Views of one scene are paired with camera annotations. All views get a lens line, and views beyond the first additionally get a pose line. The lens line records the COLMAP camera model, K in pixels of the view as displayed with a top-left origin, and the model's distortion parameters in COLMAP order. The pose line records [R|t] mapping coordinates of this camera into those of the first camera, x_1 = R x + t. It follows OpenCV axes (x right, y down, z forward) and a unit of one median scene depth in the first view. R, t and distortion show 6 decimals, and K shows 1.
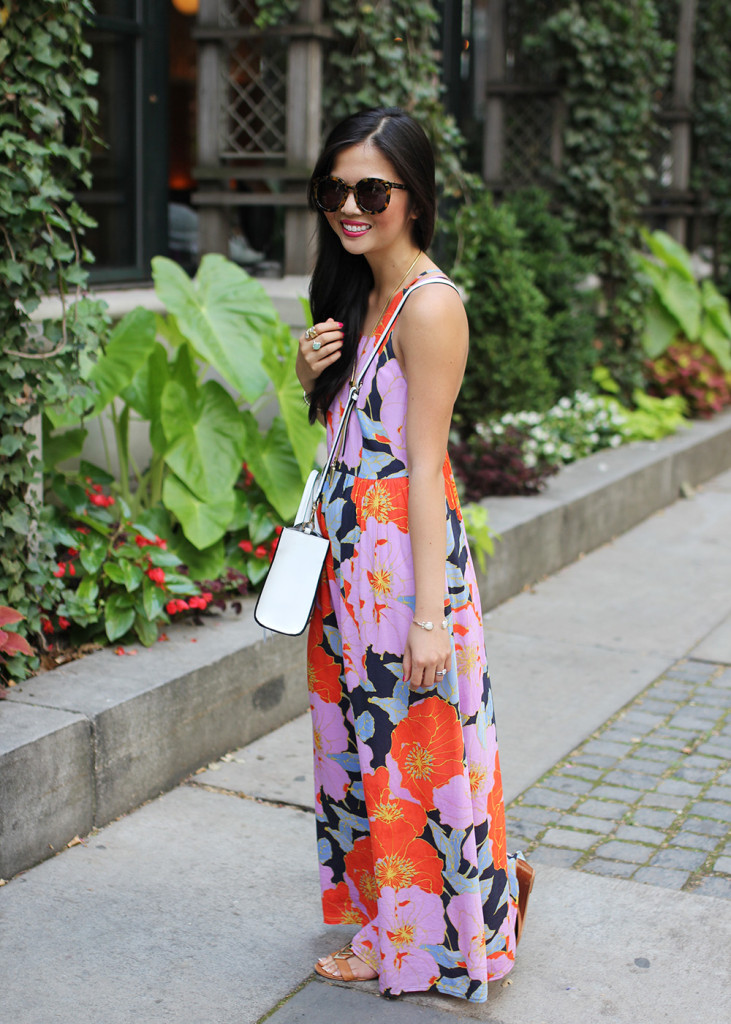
lens RADIAL K [[1539.4, 0, 365.5], [0, 1539.4, 512.0], [0, 0, 1]] dist [-0.045938, 0.044678]
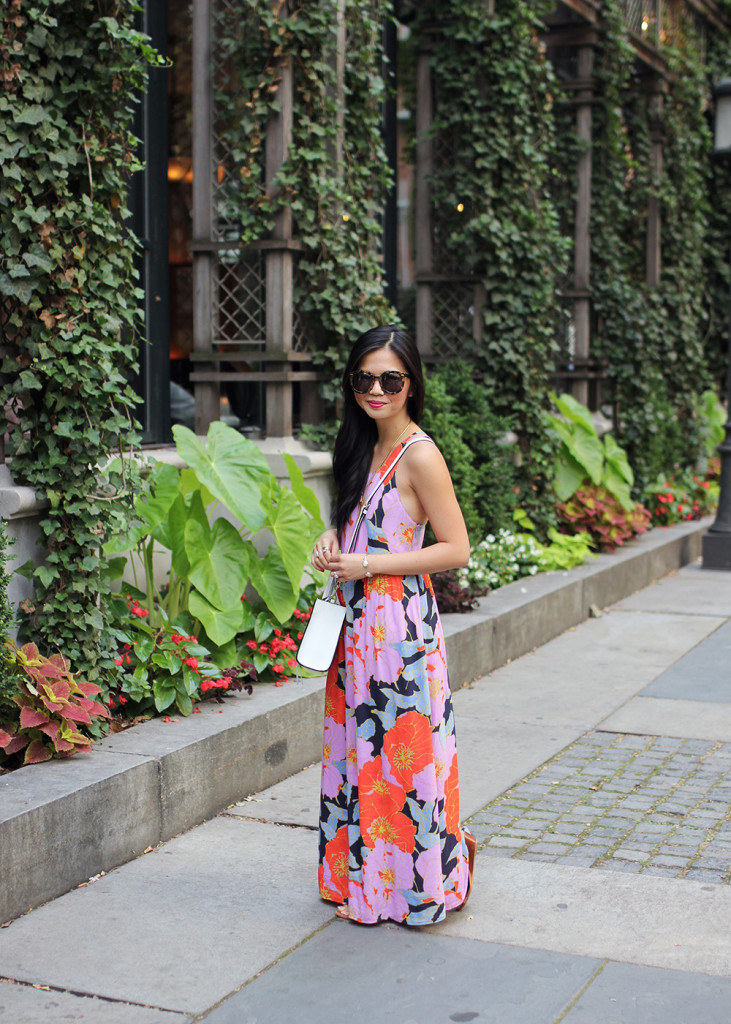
lens RADIAL K [[1543.0, 0, 363.1], [0, 1543.0, 564.2], [0, 0, 1]] dist [-0.006176, -0.034316]
pose [[0.998516, -0.022339, 0.049661, -0.047751], [0.025739, 0.997289, -0.068930, 0.047357], [-0.047986, 0.070106, 0.996385, -0.308134]]
